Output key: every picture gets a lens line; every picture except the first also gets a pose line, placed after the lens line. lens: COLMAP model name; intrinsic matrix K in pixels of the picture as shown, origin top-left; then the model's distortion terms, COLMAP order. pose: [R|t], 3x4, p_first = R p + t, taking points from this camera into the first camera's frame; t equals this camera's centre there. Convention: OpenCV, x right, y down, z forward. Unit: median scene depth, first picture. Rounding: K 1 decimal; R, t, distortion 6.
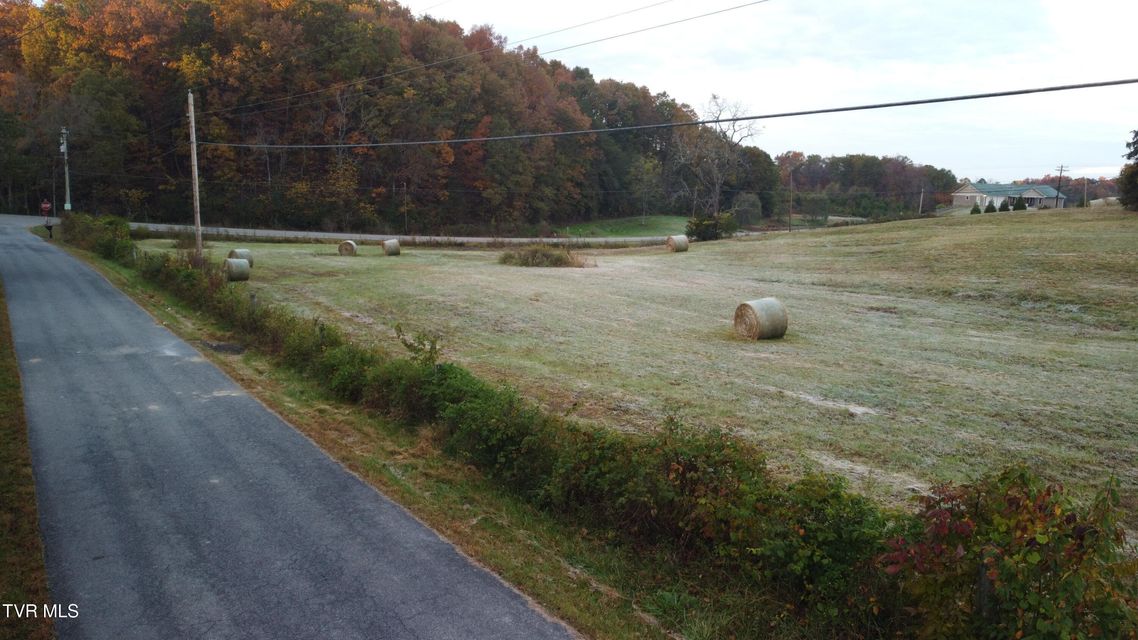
lens RADIAL K [[844.7, 0, 552.8], [0, 844.7, 351.8], [0, 0, 1]] dist [-0.030119, 0.003499]
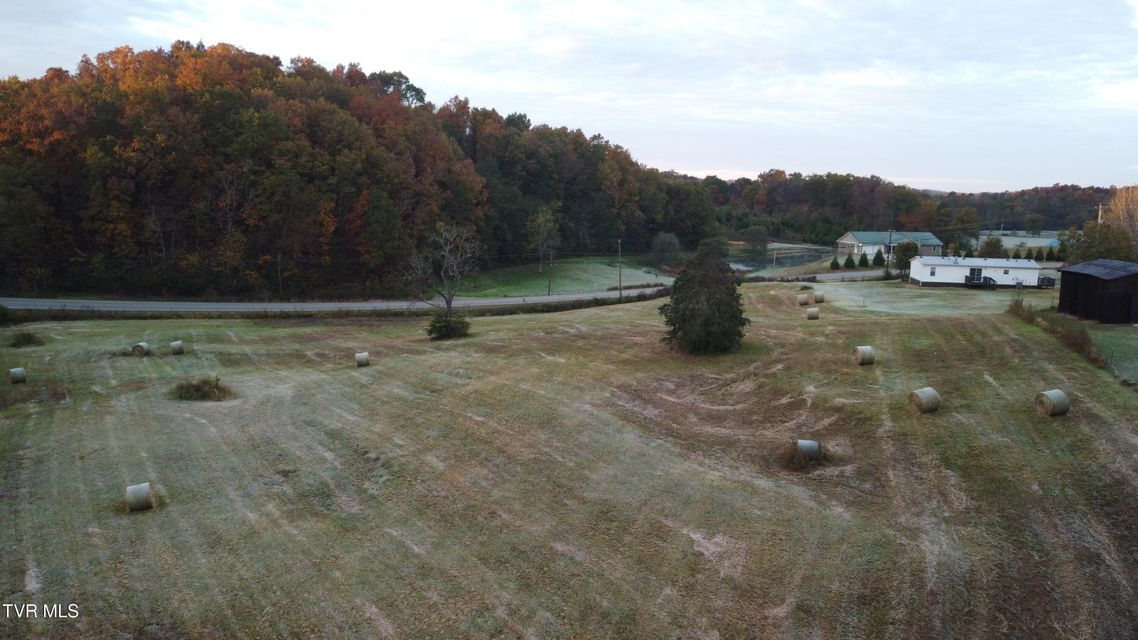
lens RADIAL K [[844.7, 0, 571.6], [0, 844.7, 356.7], [0, 0, 1]] dist [-0.030119, 0.003499]
pose [[0.999251, 0.007373, -0.037996, 0.265779], [-0.006911, 0.999901, 0.012295, -0.076004], [0.038082, -0.012023, 0.999202, -0.139085]]
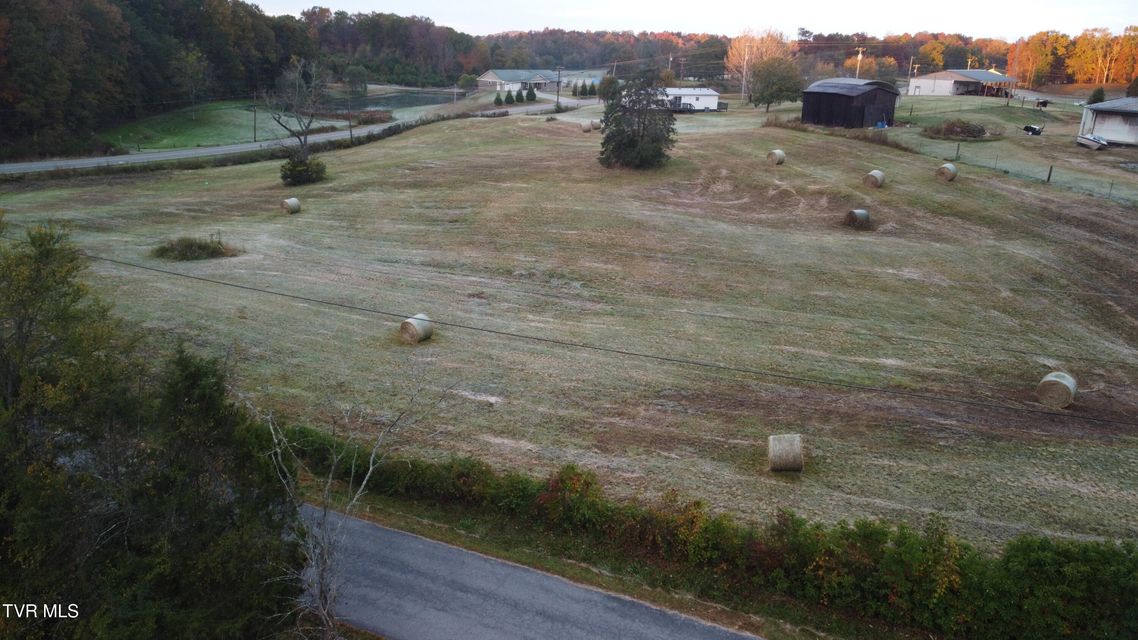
lens RADIAL K [[844.7, 0, 584.3], [0, 844.7, 342.5], [0, 0, 1]] dist [-0.030119, 0.003499]
pose [[0.842486, -0.168088, 0.511824, -0.074416], [0.077602, 0.978034, 0.193461, -0.069477], [-0.533099, -0.123270, 0.837024, -0.128335]]
